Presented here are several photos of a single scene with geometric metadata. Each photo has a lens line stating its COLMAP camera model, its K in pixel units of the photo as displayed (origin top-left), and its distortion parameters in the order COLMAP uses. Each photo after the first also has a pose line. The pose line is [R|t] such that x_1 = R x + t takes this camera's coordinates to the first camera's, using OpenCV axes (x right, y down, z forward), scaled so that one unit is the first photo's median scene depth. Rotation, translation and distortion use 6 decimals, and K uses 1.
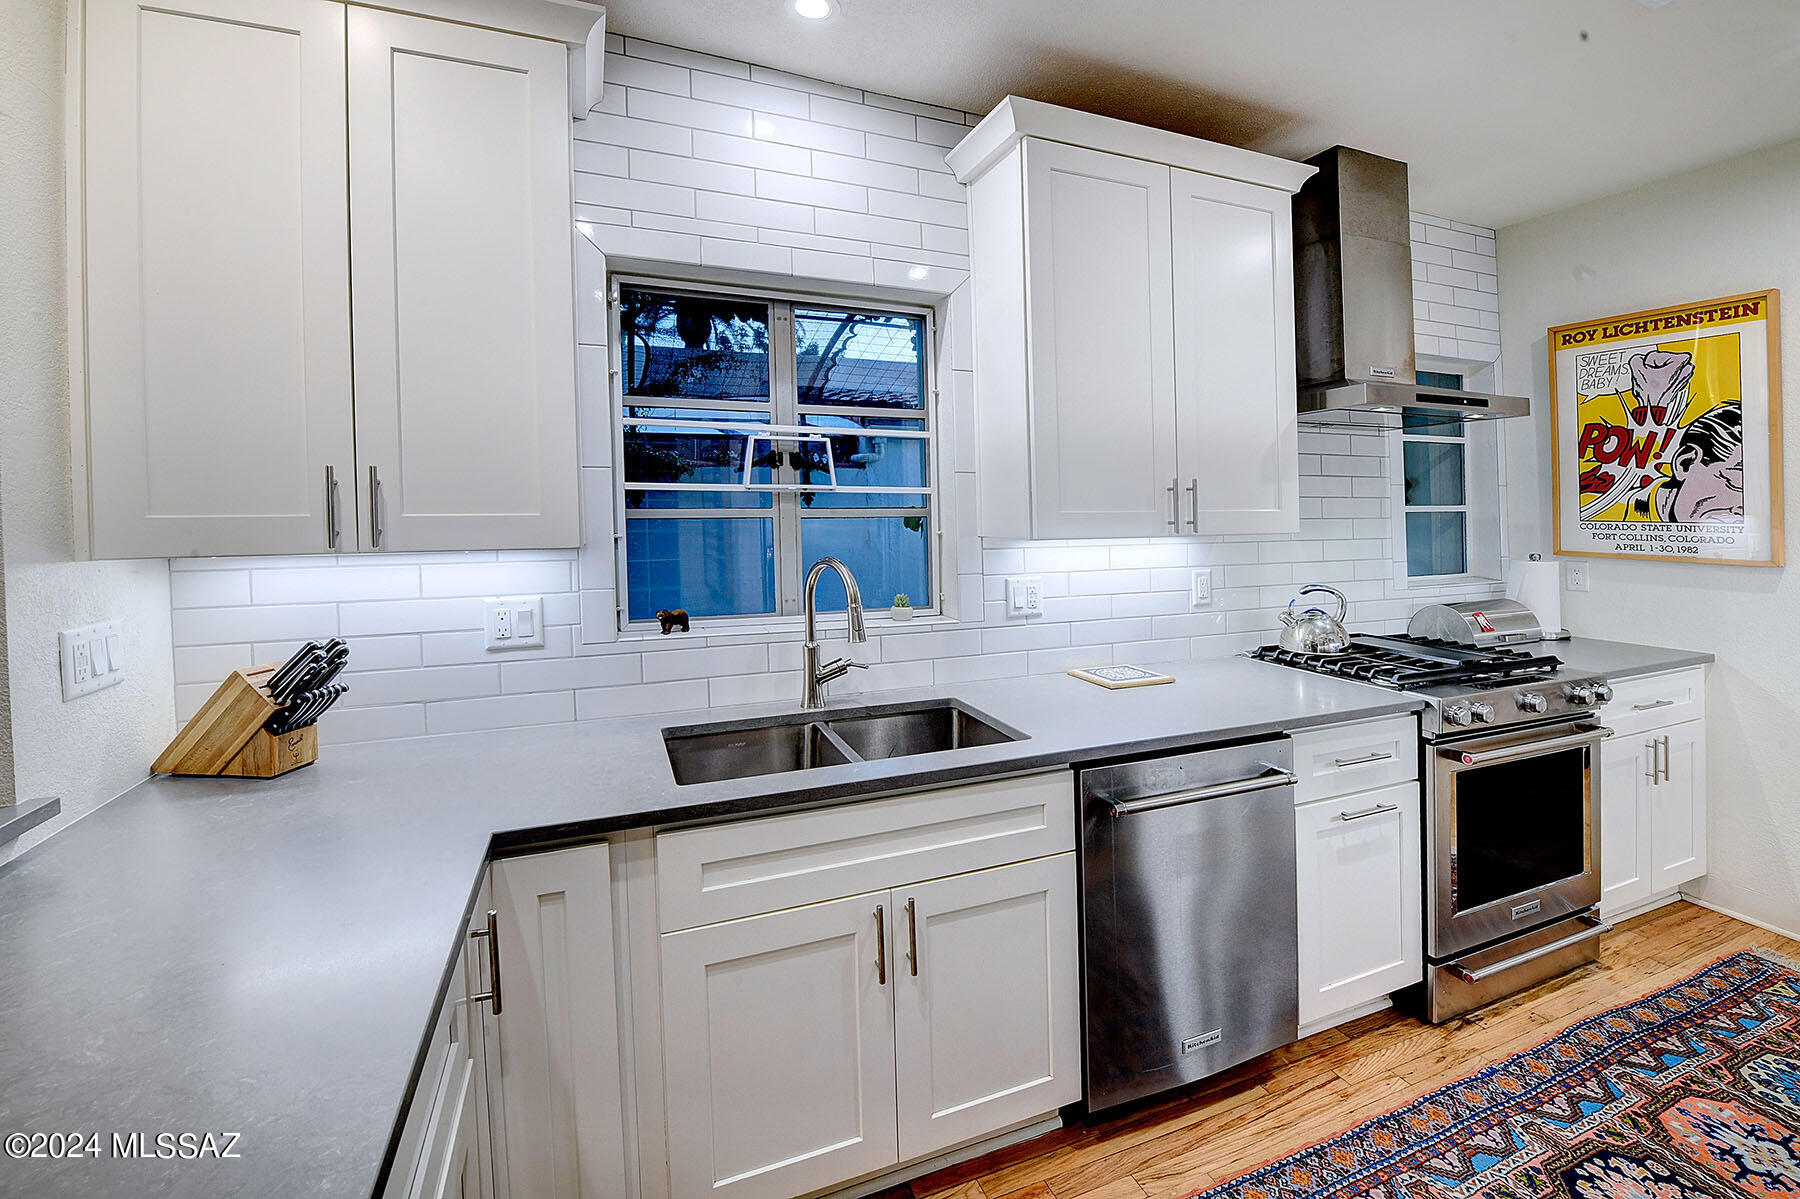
lens RADIAL K [[823.6, 0, 837.3], [0, 823.6, 543.6], [0, 0, 1]] dist [-0.014023, -0.000770]
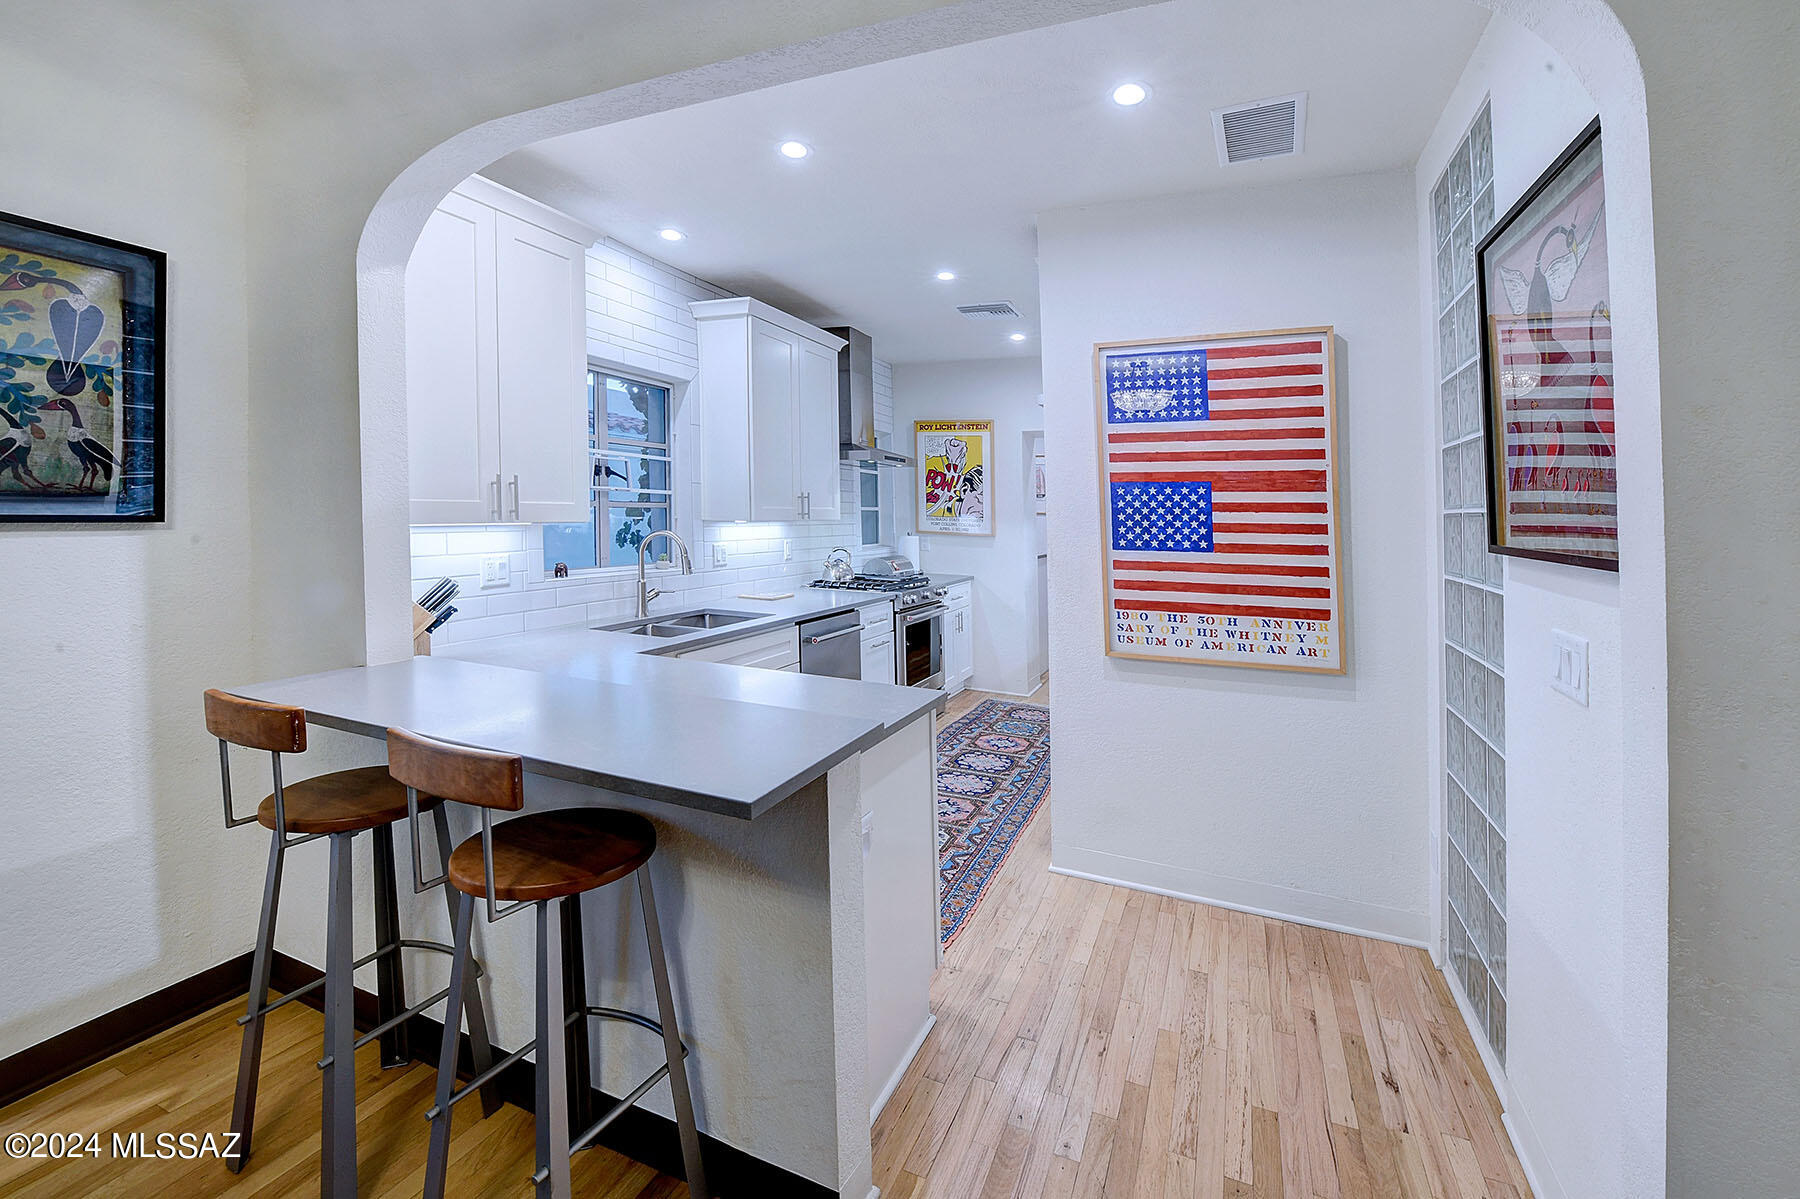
lens RADIAL K [[792.0, 0, 898.7], [0, 792.0, 518.0], [0, 0, 1]] dist [-0.001166, -0.000169]
pose [[0.712431, 0.011454, 0.701649, -0.607926], [0.005215, 0.999753, -0.021616, 0.022076], [-0.701723, 0.019058, 0.712195, -0.422755]]
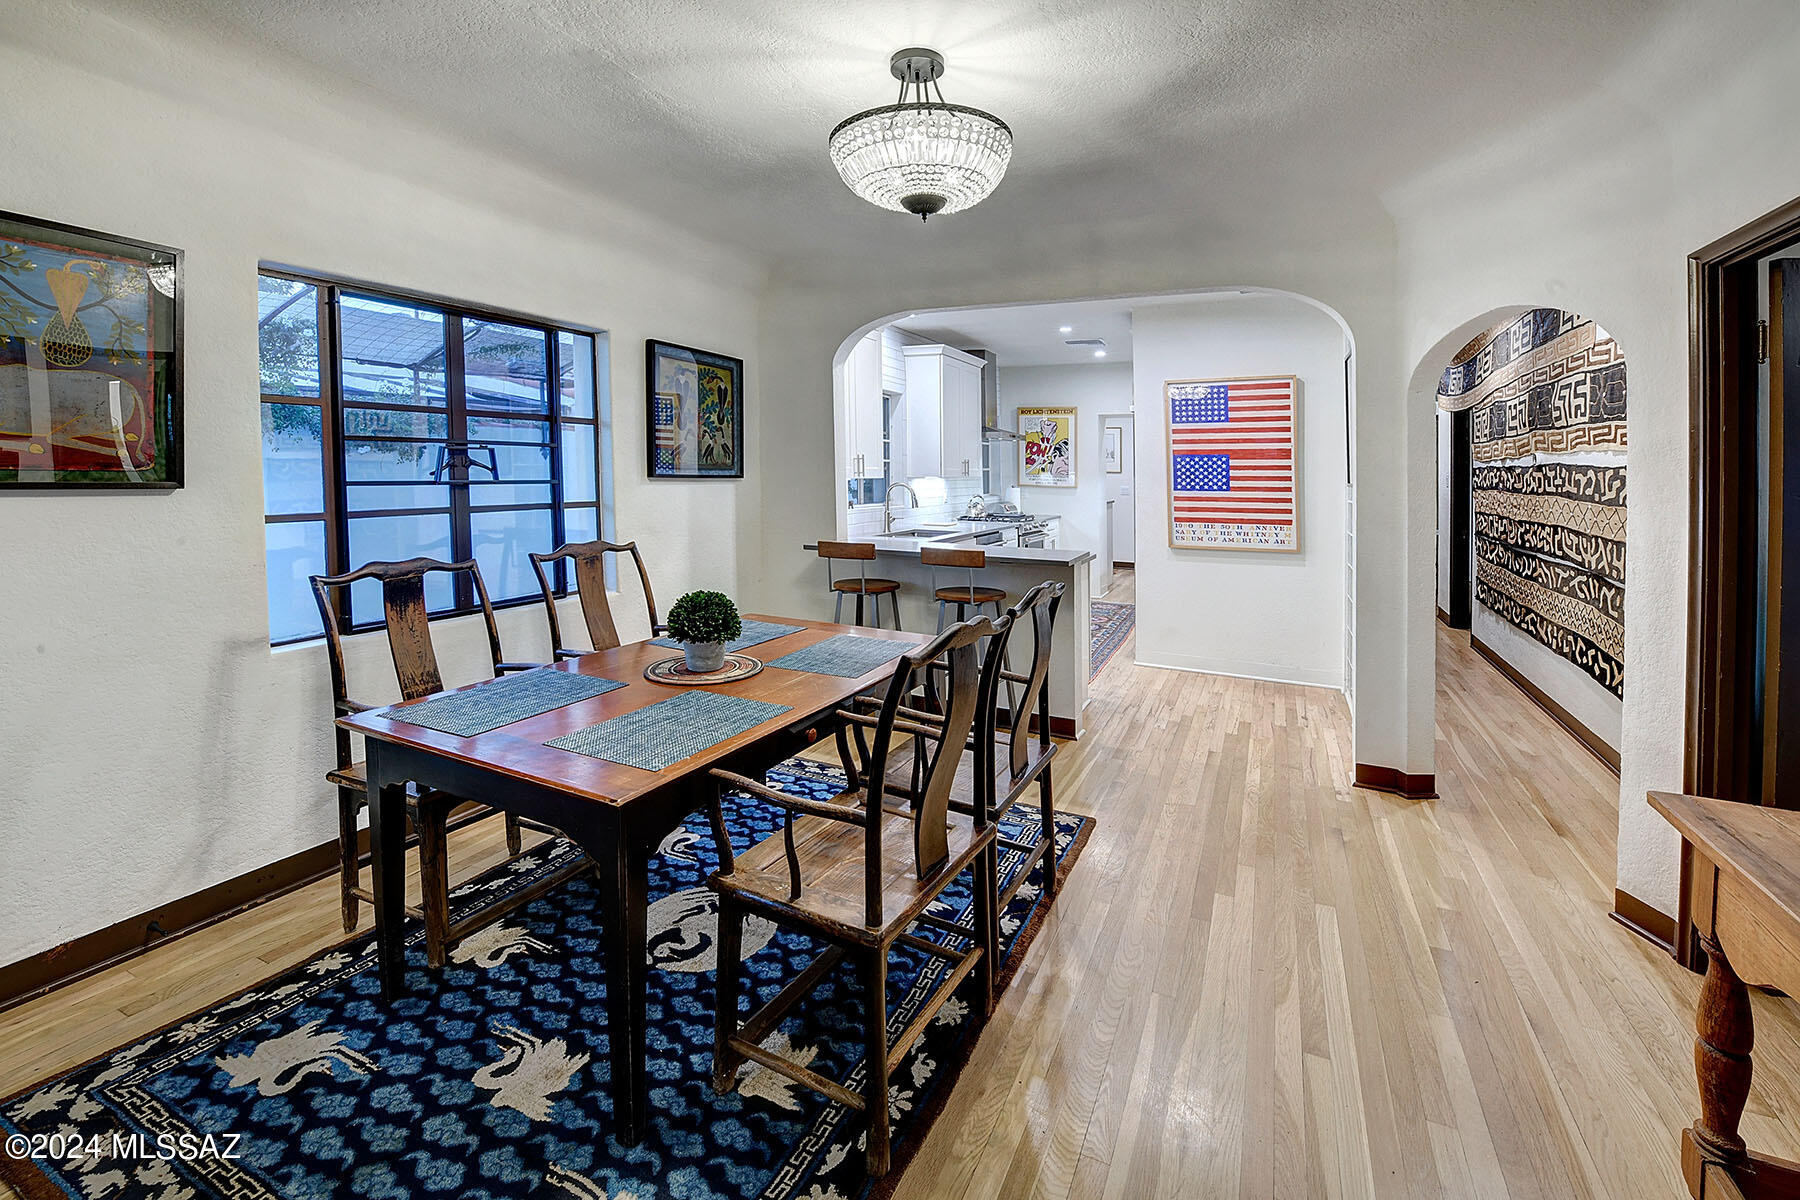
lens RADIAL K [[704.8, 0, 846.1], [0, 704.8, 505.7], [0, 0, 1]] dist [0.001765, 0.000044]
pose [[0.805650, -0.016727, 0.592155, -1.256793], [0.007602, 0.999811, 0.017900, 0.039525], [-0.592343, -0.009920, 0.805625, -0.750318]]
